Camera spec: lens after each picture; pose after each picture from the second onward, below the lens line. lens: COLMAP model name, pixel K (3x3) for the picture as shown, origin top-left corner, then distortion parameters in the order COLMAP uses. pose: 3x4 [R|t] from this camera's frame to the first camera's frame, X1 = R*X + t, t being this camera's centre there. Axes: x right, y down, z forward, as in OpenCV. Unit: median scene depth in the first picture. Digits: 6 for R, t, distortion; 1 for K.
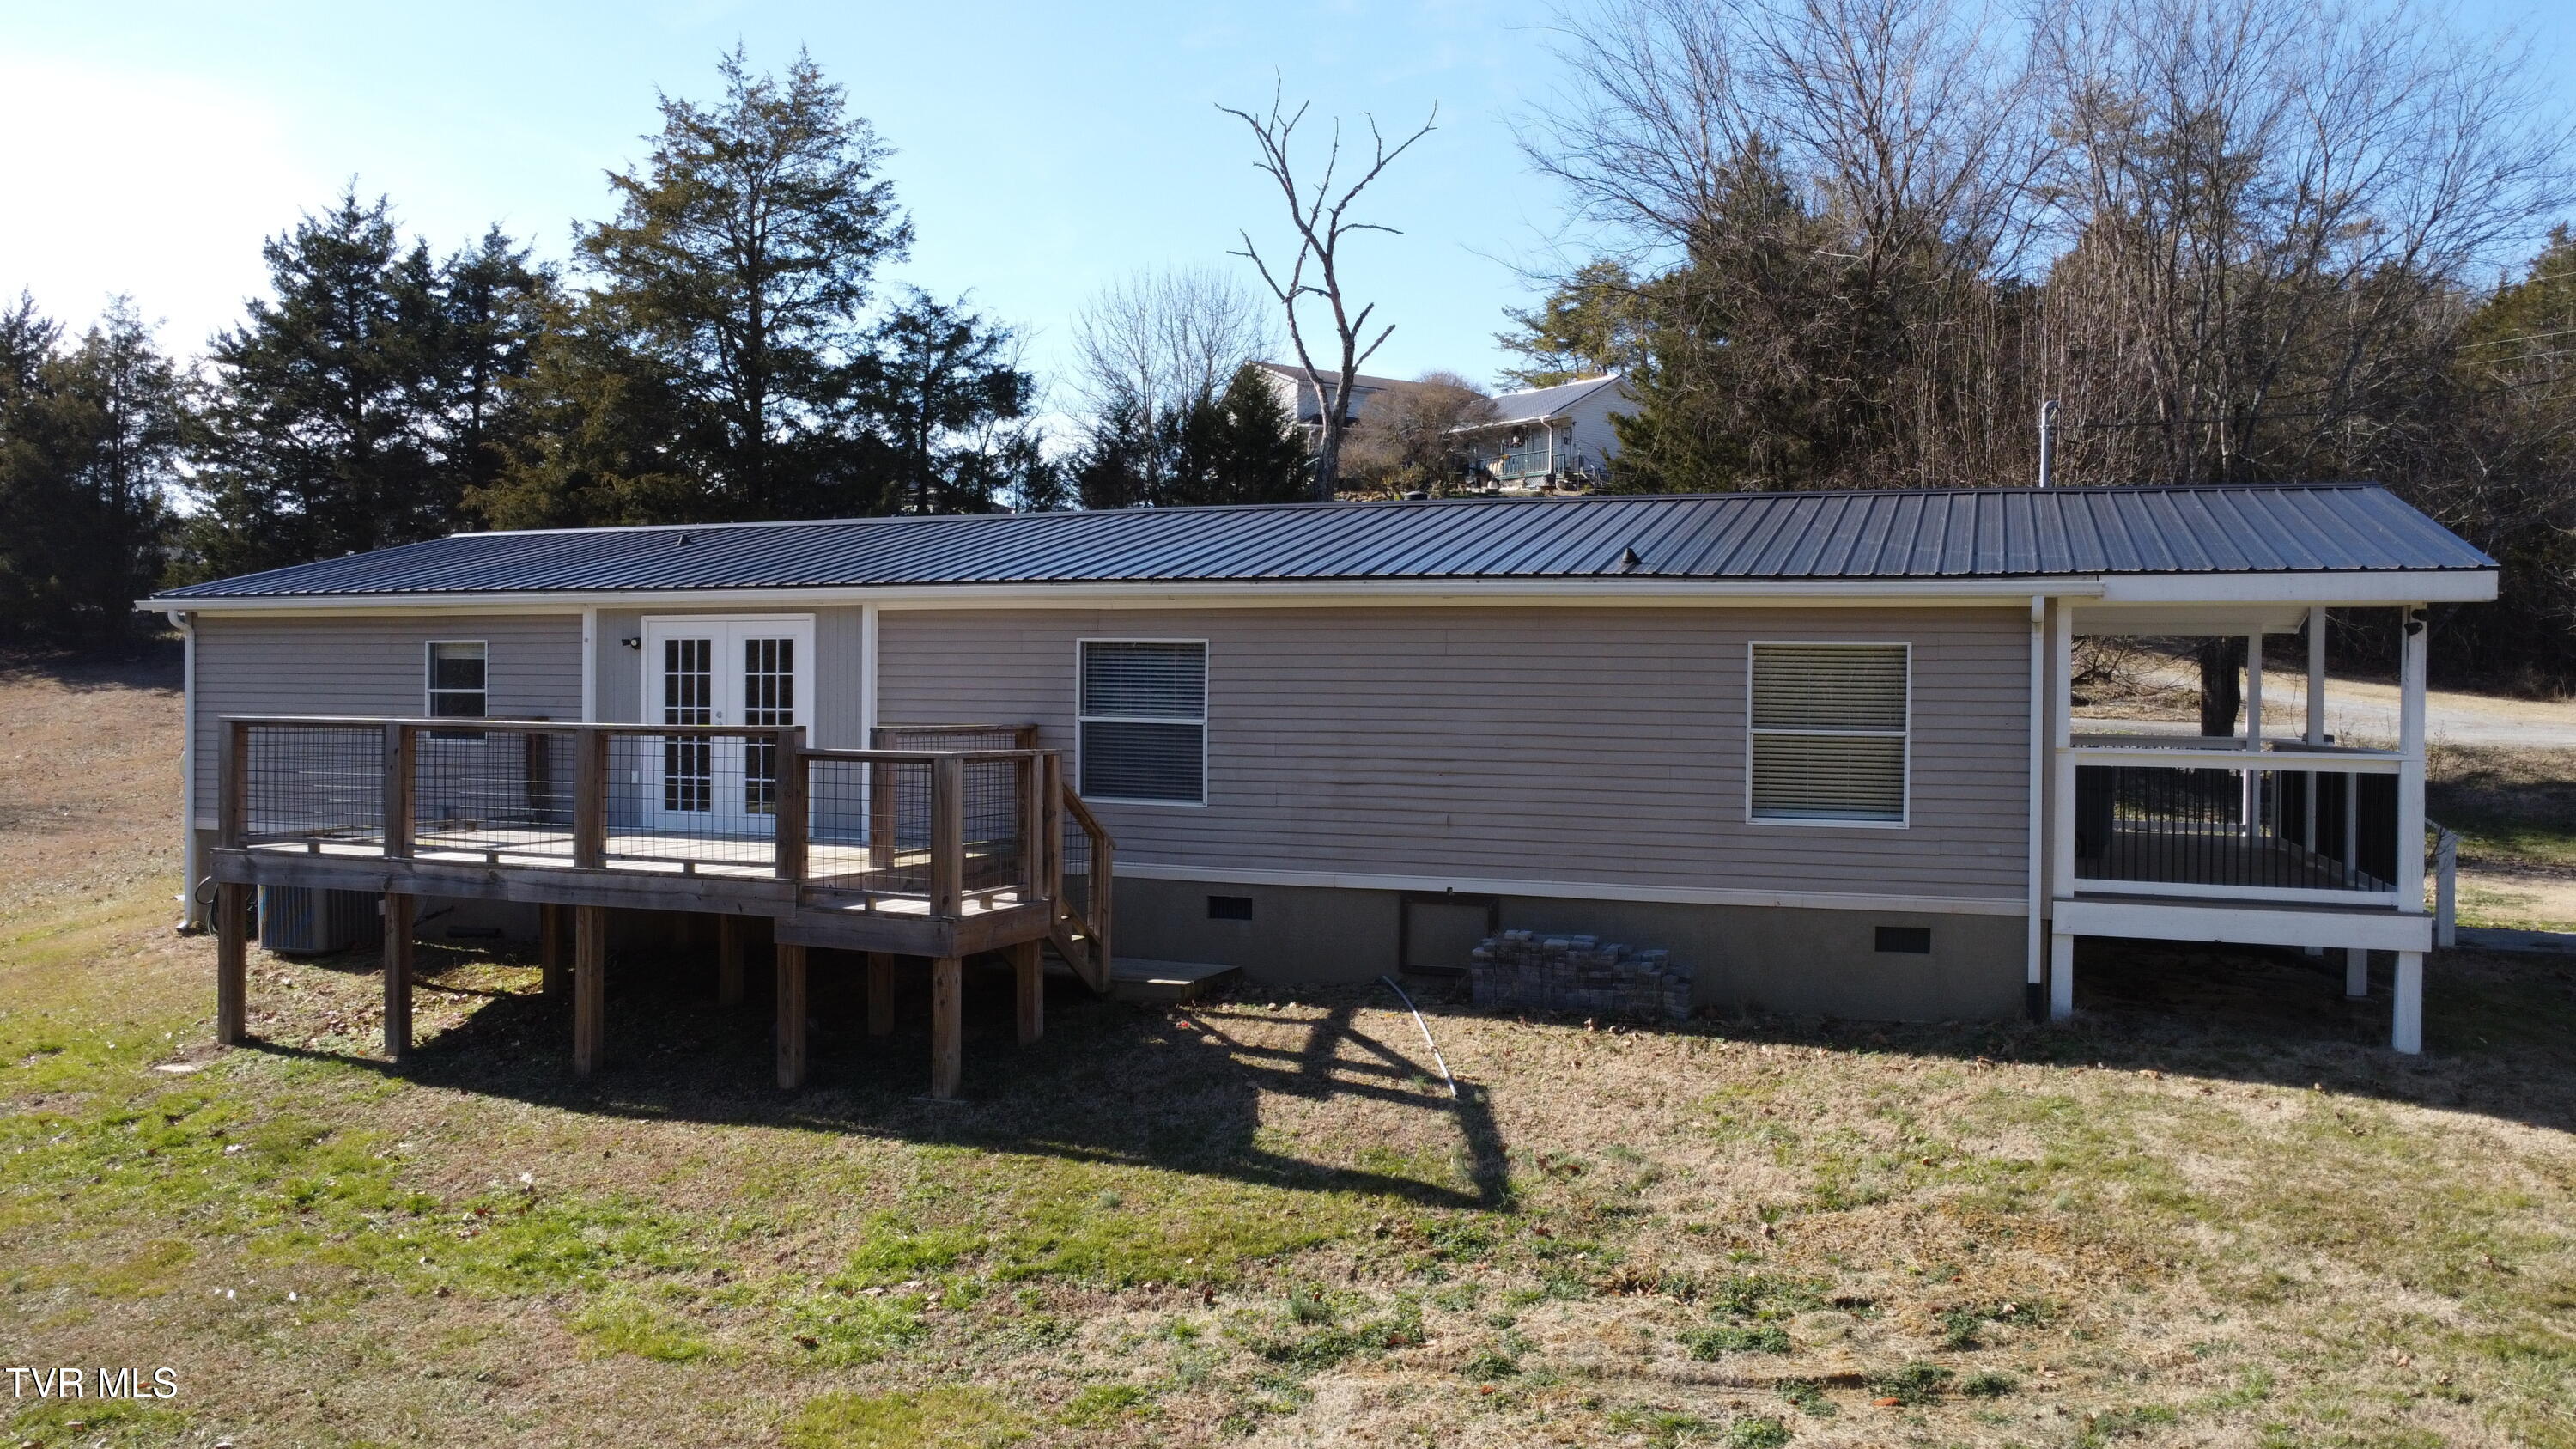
lens RADIAL K [[1918.7, 0, 1293.2], [0, 1918.7, 720.4], [0, 0, 1]] dist [-0.124894, 0.184020]
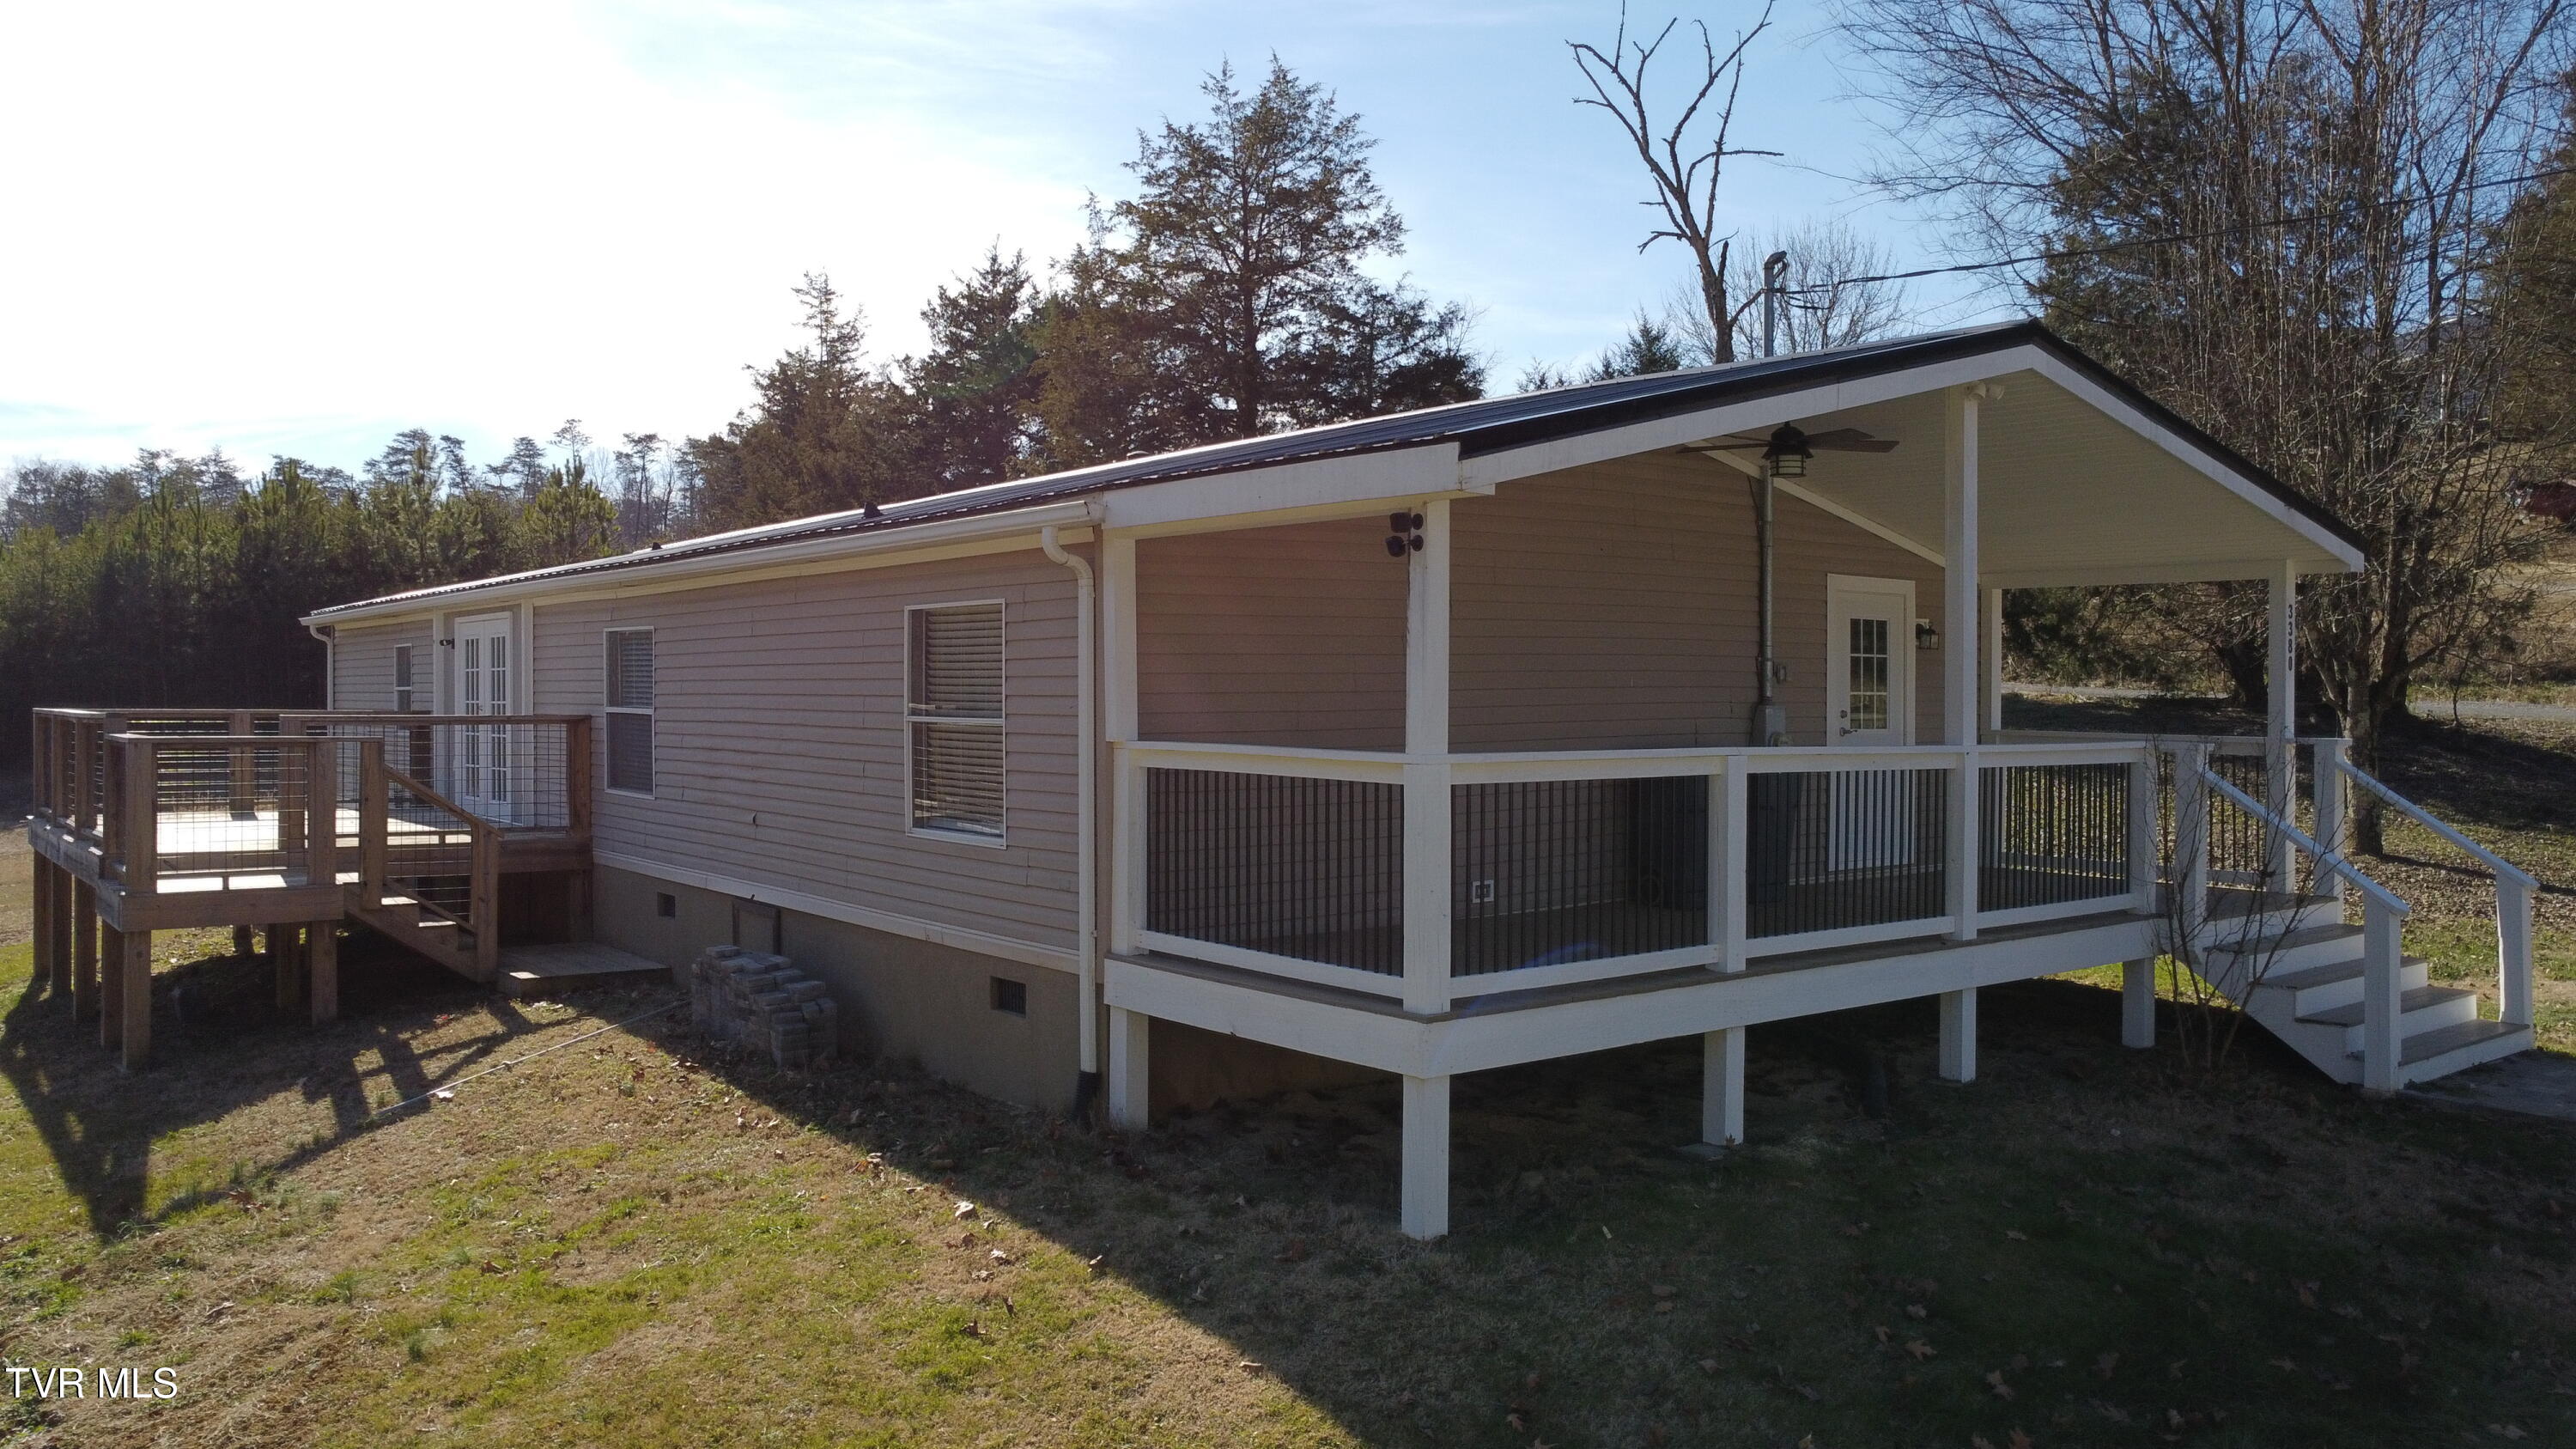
lens RADIAL K [[1918.7, 0, 1293.2], [0, 1918.7, 720.4], [0, 0, 1]] dist [-0.124894, 0.184020]
pose [[0.847884, 0.001549, -0.530179, 0.330045], [-0.003320, 0.999992, -0.002389, 0.003045], [0.530171, 0.003786, 0.847882, 0.165587]]
